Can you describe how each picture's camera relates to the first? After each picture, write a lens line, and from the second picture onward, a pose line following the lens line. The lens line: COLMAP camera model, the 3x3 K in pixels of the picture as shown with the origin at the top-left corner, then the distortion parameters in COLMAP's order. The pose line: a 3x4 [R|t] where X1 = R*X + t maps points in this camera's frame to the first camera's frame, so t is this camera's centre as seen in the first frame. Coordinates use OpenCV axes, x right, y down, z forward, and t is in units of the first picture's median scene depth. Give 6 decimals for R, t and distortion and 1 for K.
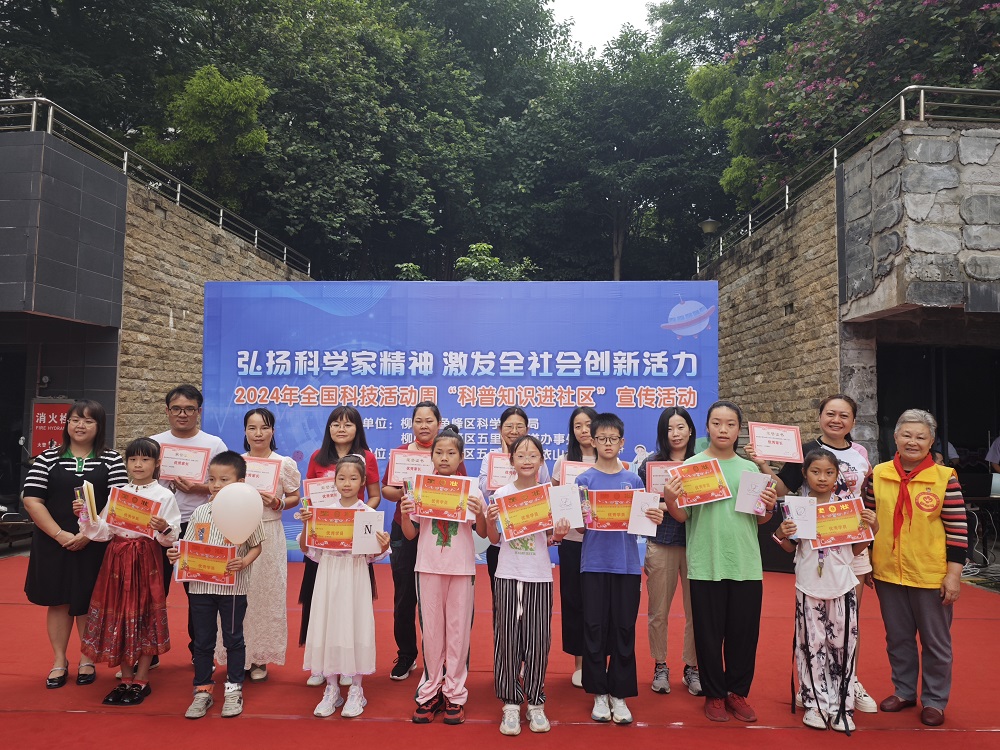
lens RADIAL K [[635.8, 0, 500.0], [0, 635.8, 375.0], [0, 0, 1]] dist [-0.000077, -0.003179]
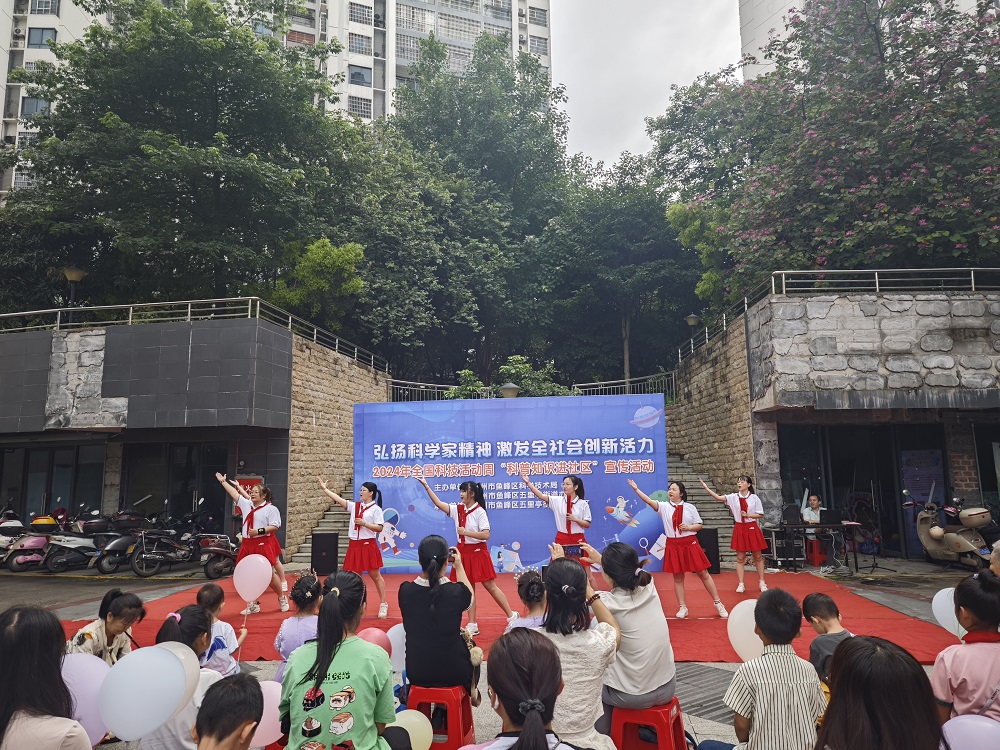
lens RADIAL K [[635.8, 0, 500.0], [0, 635.8, 375.0], [0, 0, 1]] dist [-0.000077, -0.003179]
pose [[0.998164, -0.034719, -0.049636, 0.004640], [0.030727, 0.996398, -0.079040, -0.069751], [0.052201, 0.077369, 0.995635, -0.574308]]
